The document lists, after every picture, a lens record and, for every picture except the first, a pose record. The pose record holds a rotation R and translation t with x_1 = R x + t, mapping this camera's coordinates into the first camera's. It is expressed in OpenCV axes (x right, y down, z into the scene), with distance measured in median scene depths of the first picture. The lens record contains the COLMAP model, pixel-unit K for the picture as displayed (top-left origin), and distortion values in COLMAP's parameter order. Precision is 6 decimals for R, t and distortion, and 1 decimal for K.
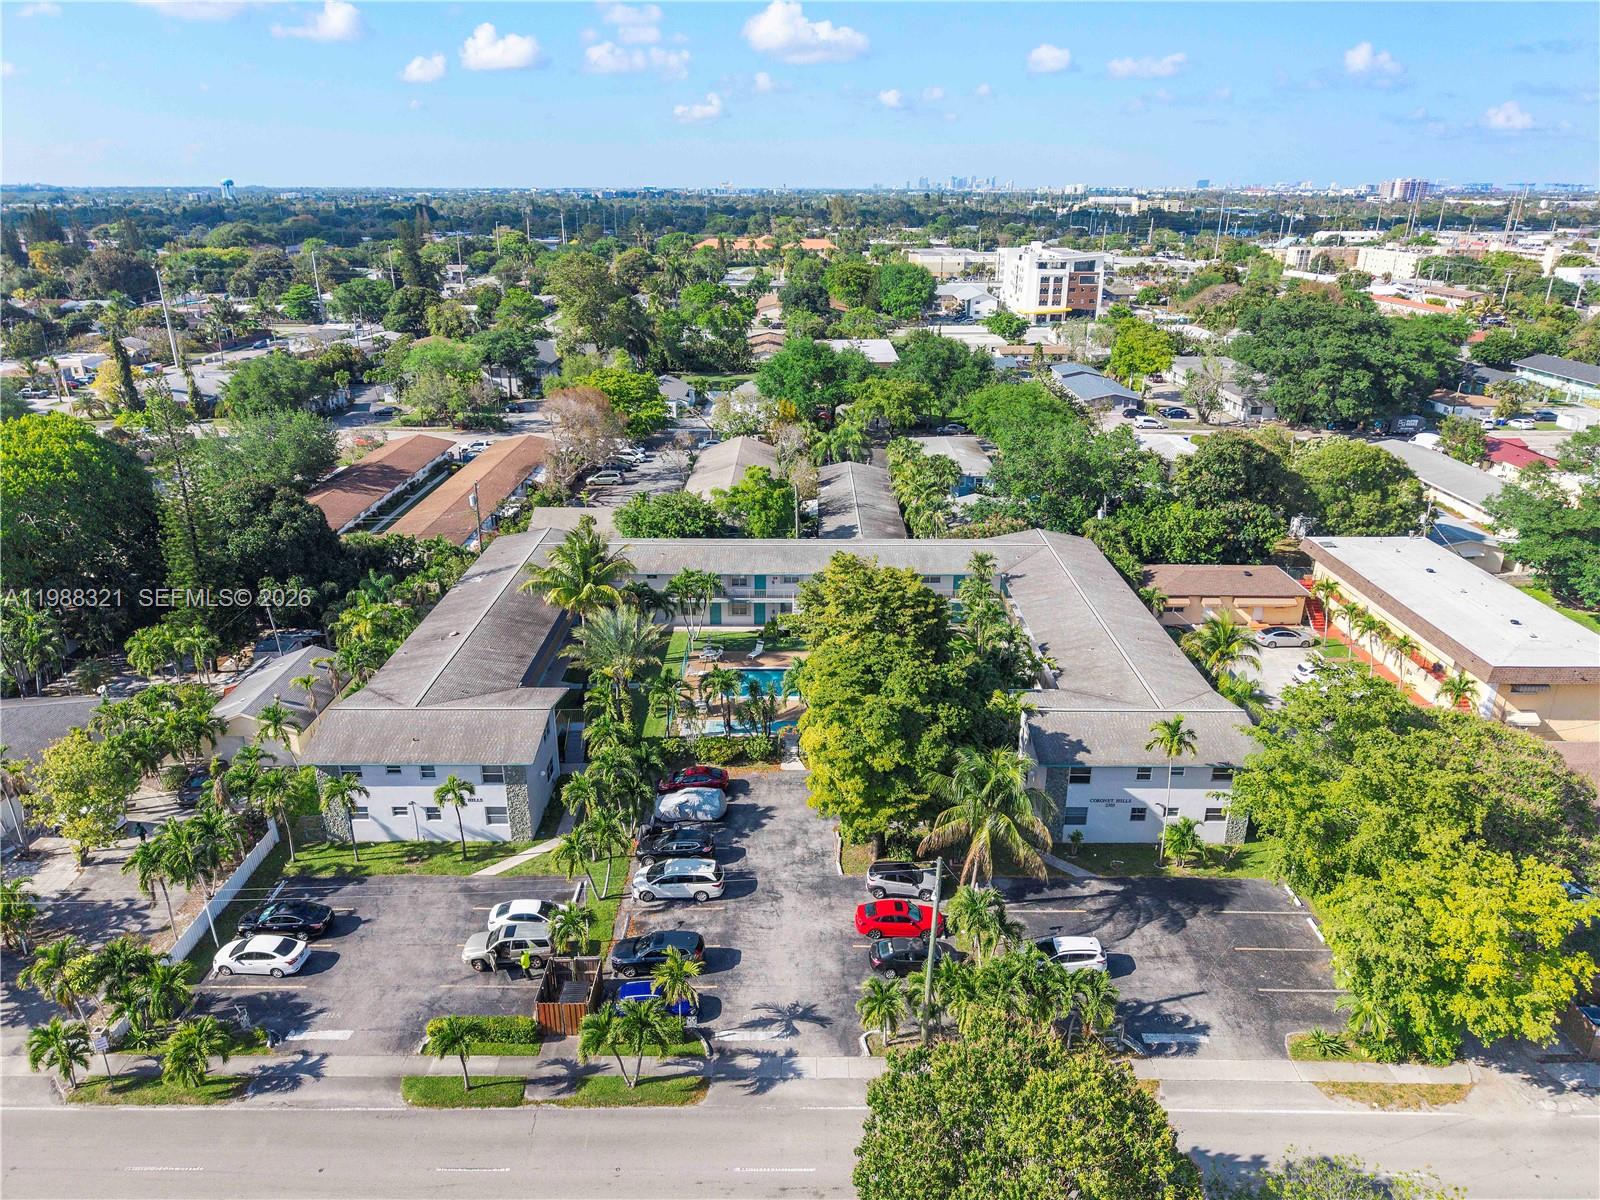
lens RADIAL K [[1085.2, 0, 800.0], [0, 1085.2, 600.0], [0, 0, 1]] dist [0.006984, 0.001150]
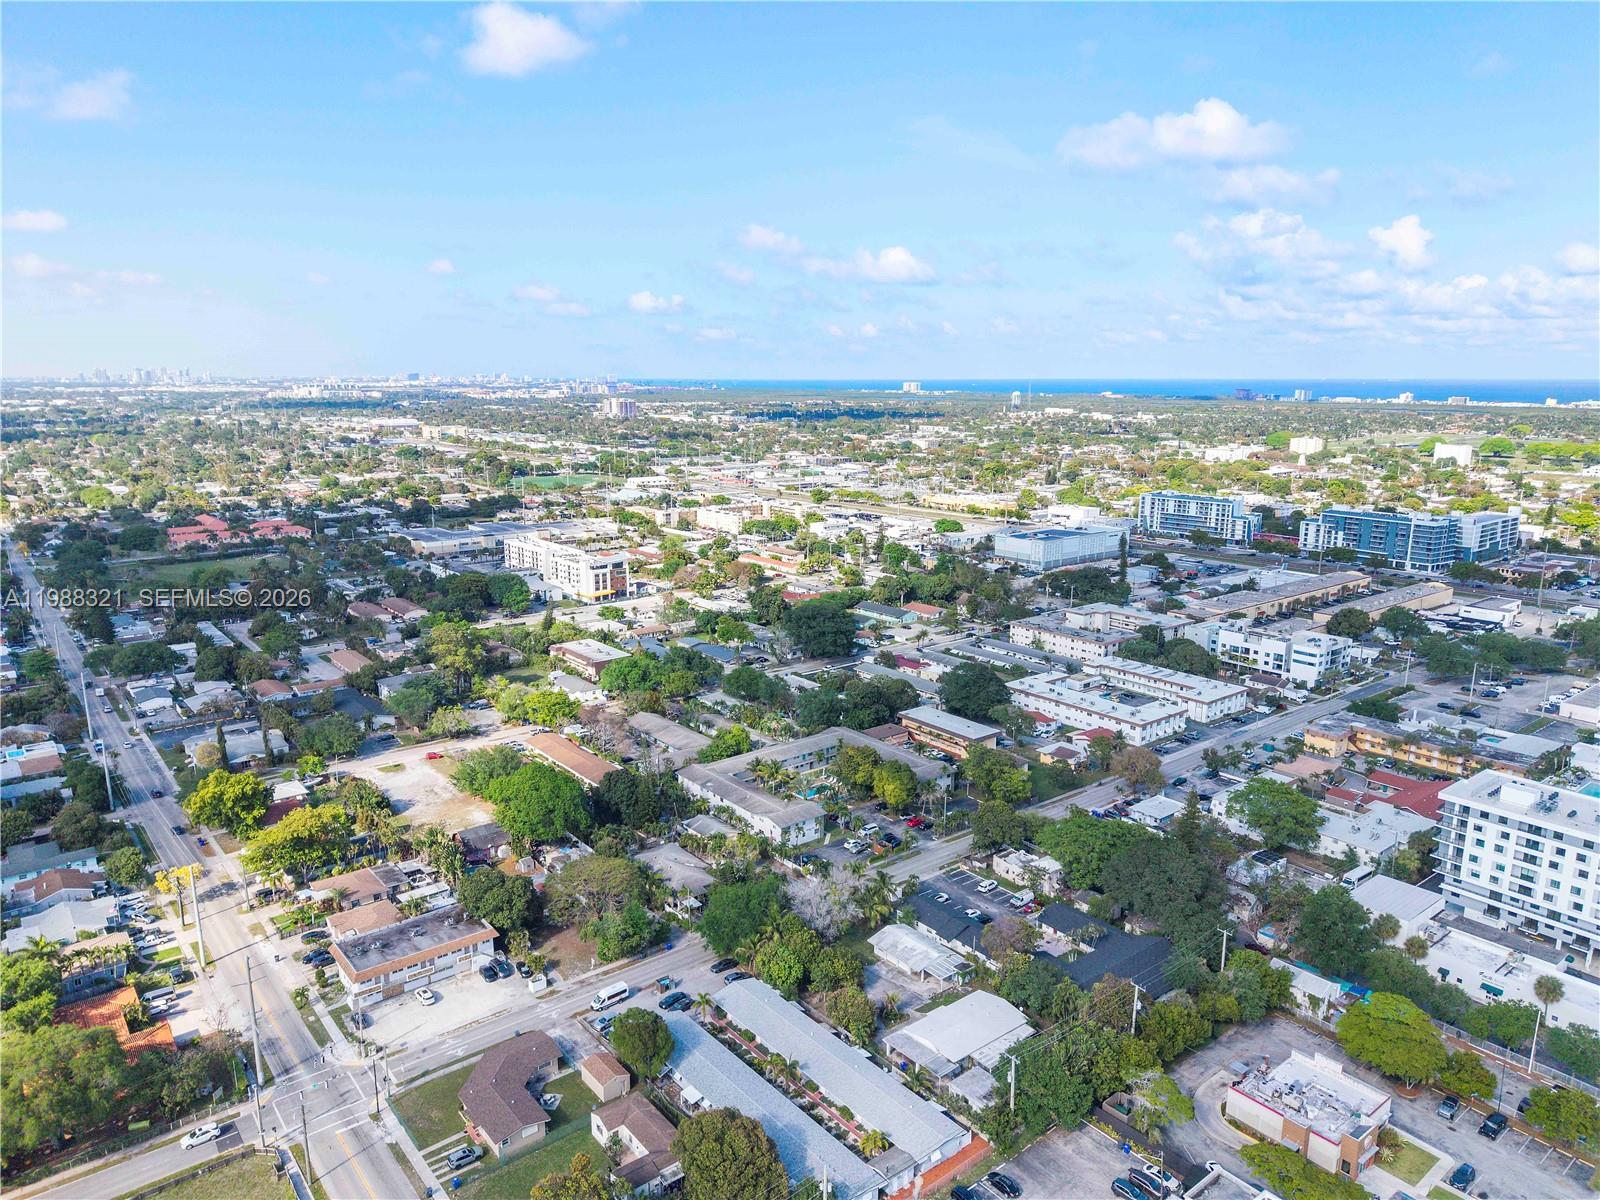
lens RADIAL K [[1073.5, 0, 805.8], [0, 1073.5, 599.6], [0, 0, 1]] dist [0.079942, -0.117048]
pose [[0.774761, -0.127941, 0.619174, -1.748132], [0.223265, 0.971583, -0.078608, -0.207499], [-0.591522, 0.199142, 0.781309, -1.429656]]
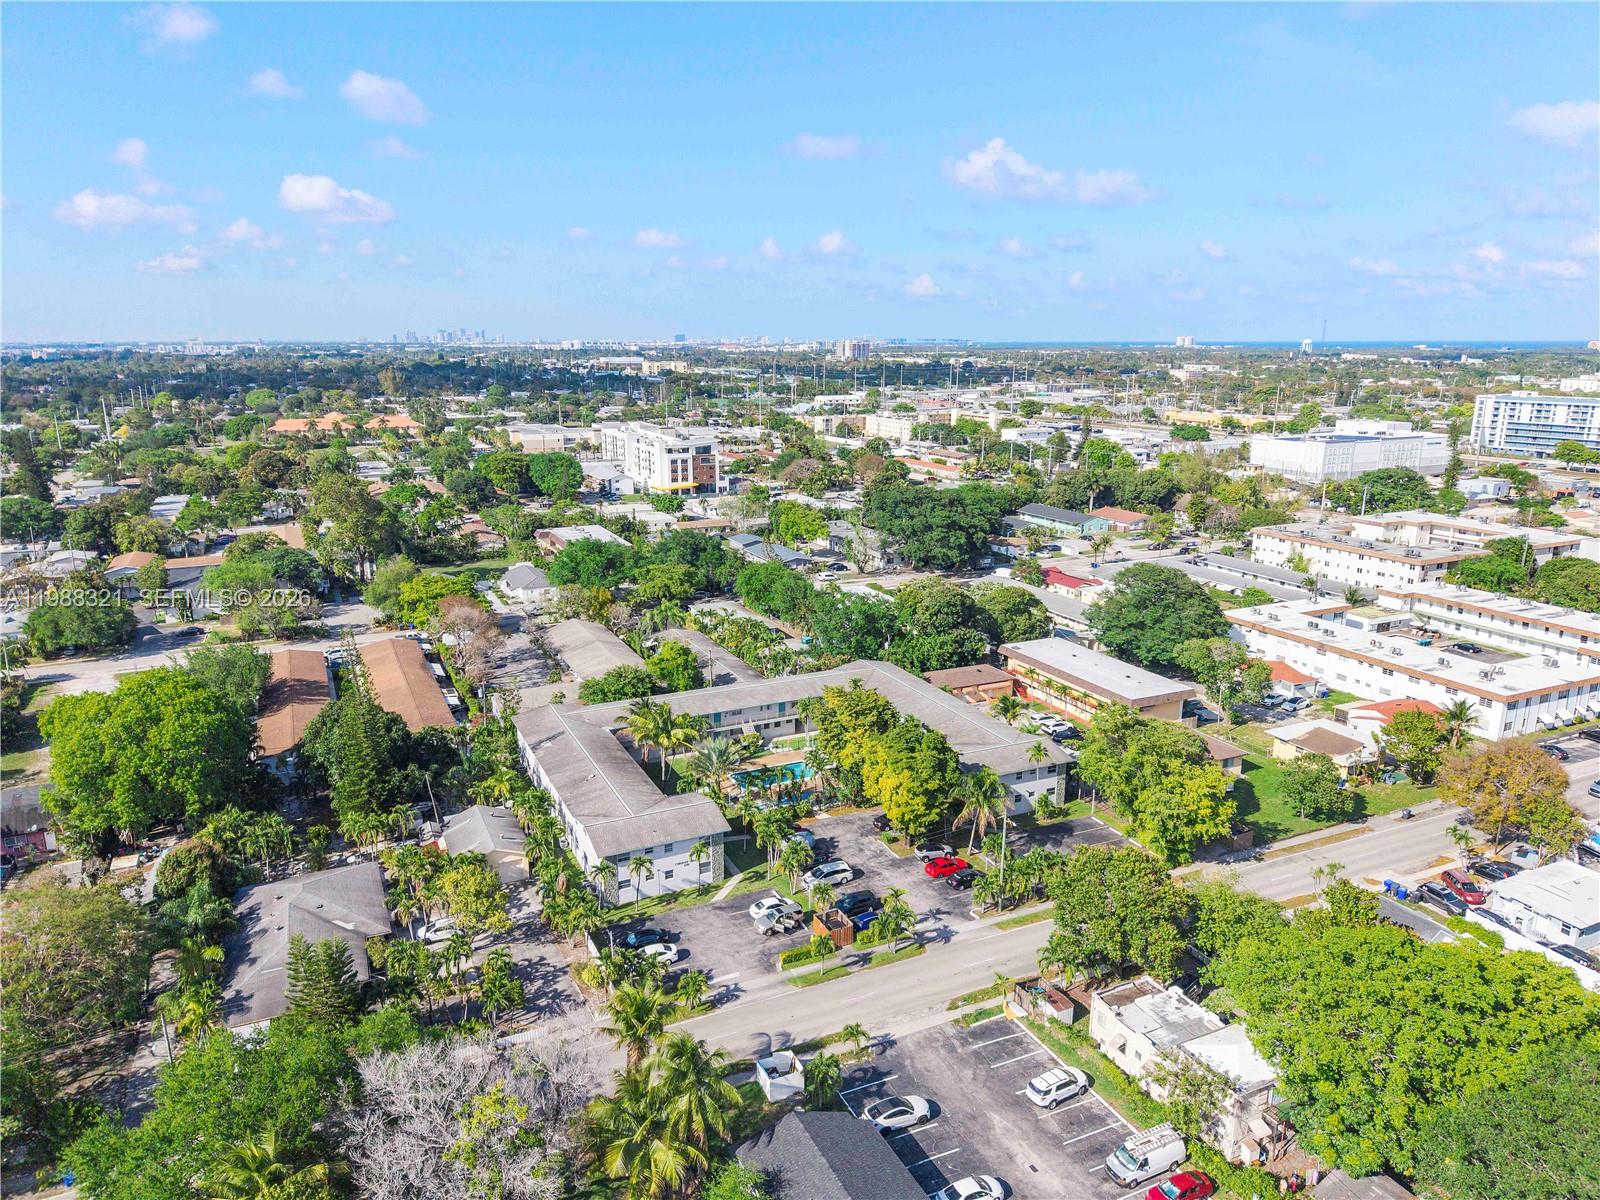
lens RADIAL K [[1076.4, 0, 797.8], [0, 1076.4, 614.0], [0, 0, 1]] dist [0.022379, -0.022641]
pose [[0.903884, -0.108608, 0.413760, -0.551466], [0.155160, 0.984604, -0.080506, -0.022097], [-0.398646, 0.136967, 0.906819, -0.430410]]
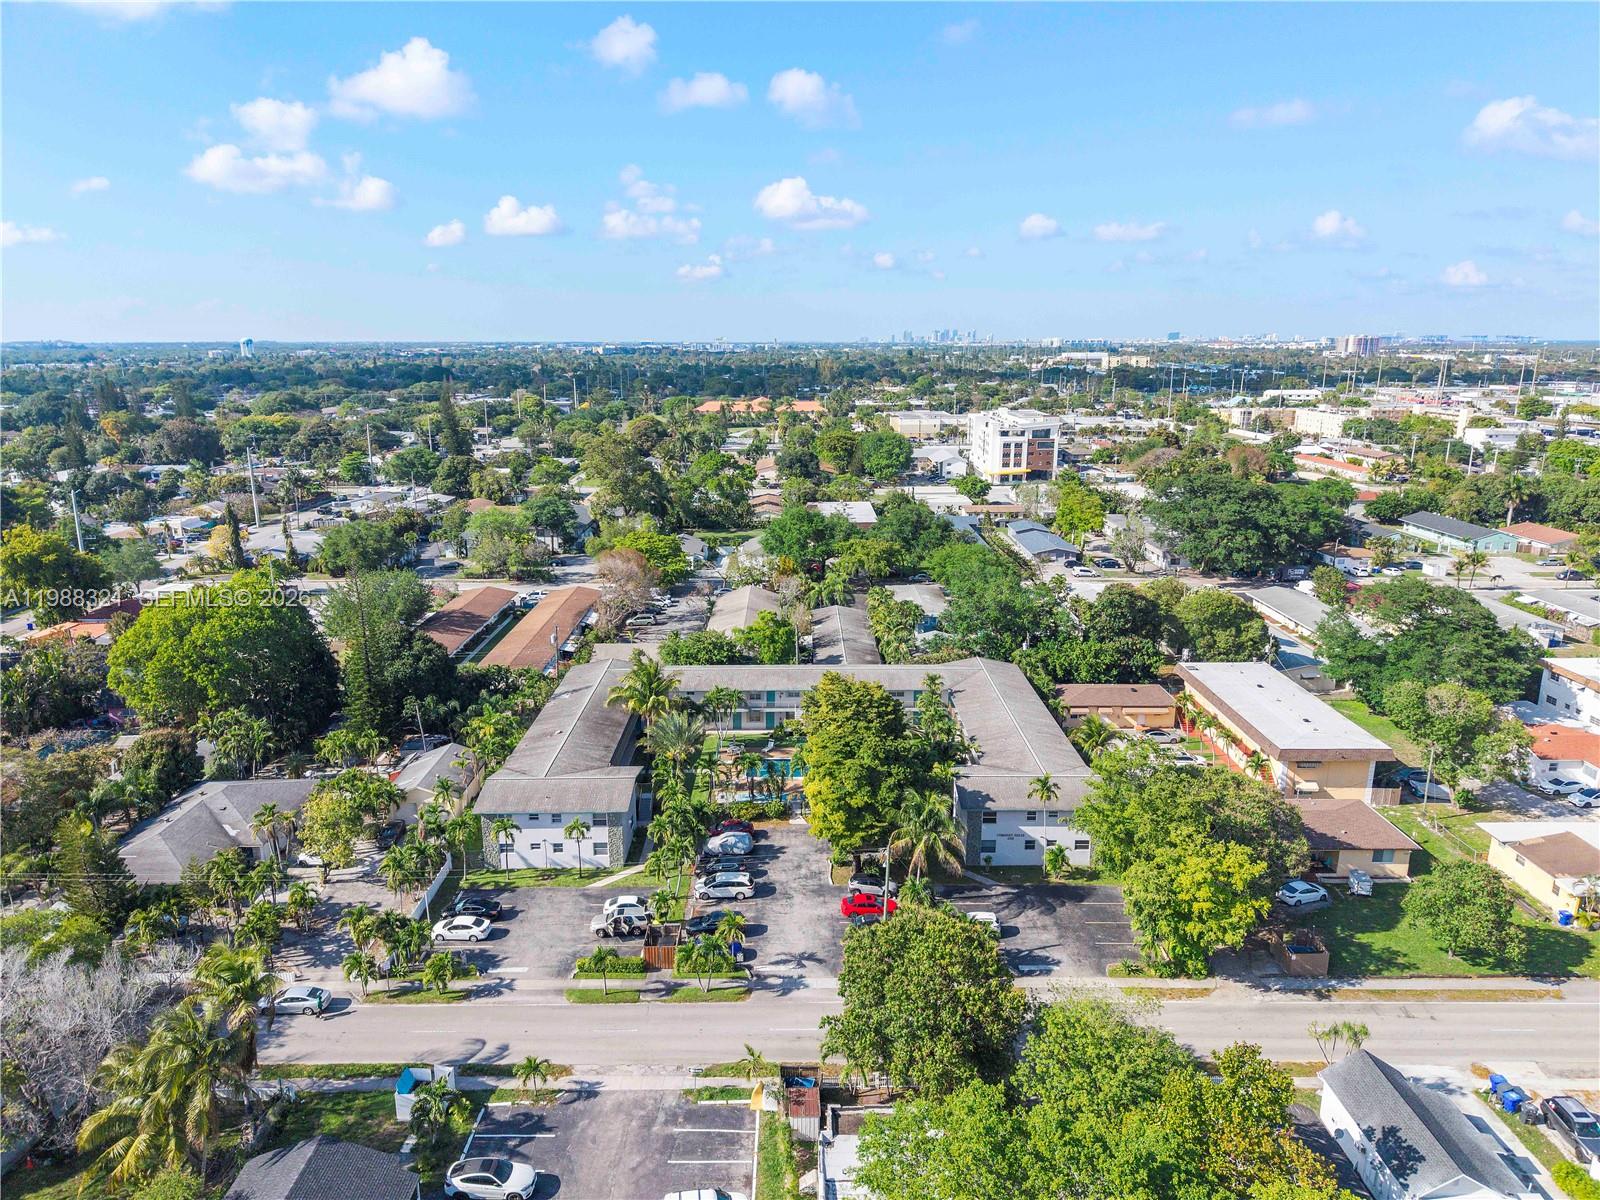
lens RADIAL K [[1077.2, 0, 800.0], [0, 1077.2, 600.0], [0, 0, 1]] dist [0.030141, -0.026653]
pose [[0.999953, -0.005432, 0.008044, -0.010658], [0.006407, 0.991930, -0.126625, 0.034038], [-0.007291, 0.126670, 0.991918, -0.357816]]
